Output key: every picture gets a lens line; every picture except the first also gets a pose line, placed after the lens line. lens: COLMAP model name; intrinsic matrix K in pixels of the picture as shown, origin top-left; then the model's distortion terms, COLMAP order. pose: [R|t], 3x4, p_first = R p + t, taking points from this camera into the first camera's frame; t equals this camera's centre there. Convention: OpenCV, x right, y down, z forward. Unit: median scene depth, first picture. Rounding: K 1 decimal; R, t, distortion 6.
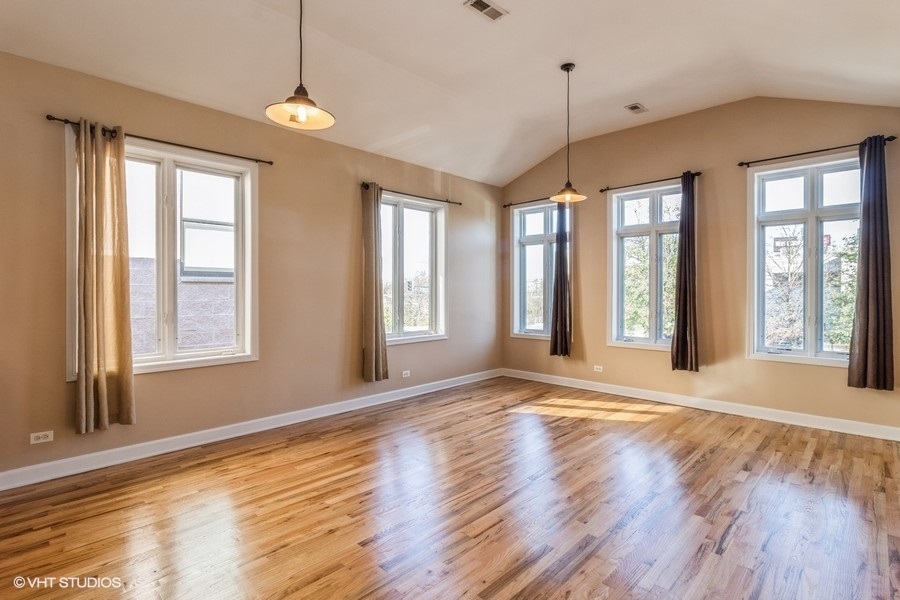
lens RADIAL K [[450.2, 0, 454.7], [0, 450.2, 296.4], [0, 0, 1]] dist [0.003501, -0.002815]
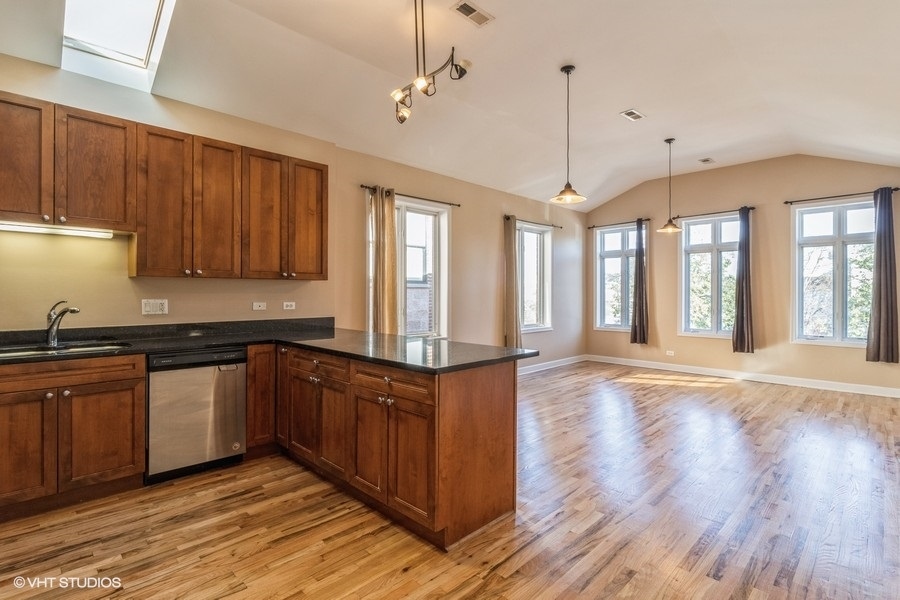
lens RADIAL K [[450.2, 0, 444.4], [0, 450.2, 297.0], [0, 0, 1]] dist [0.003501, -0.002815]
pose [[0.999742, 0.001798, -0.022649, -0.363819], [-0.001906, 0.999987, -0.004744, 0.004870], [0.022641, 0.004786, 0.999732, -0.386638]]
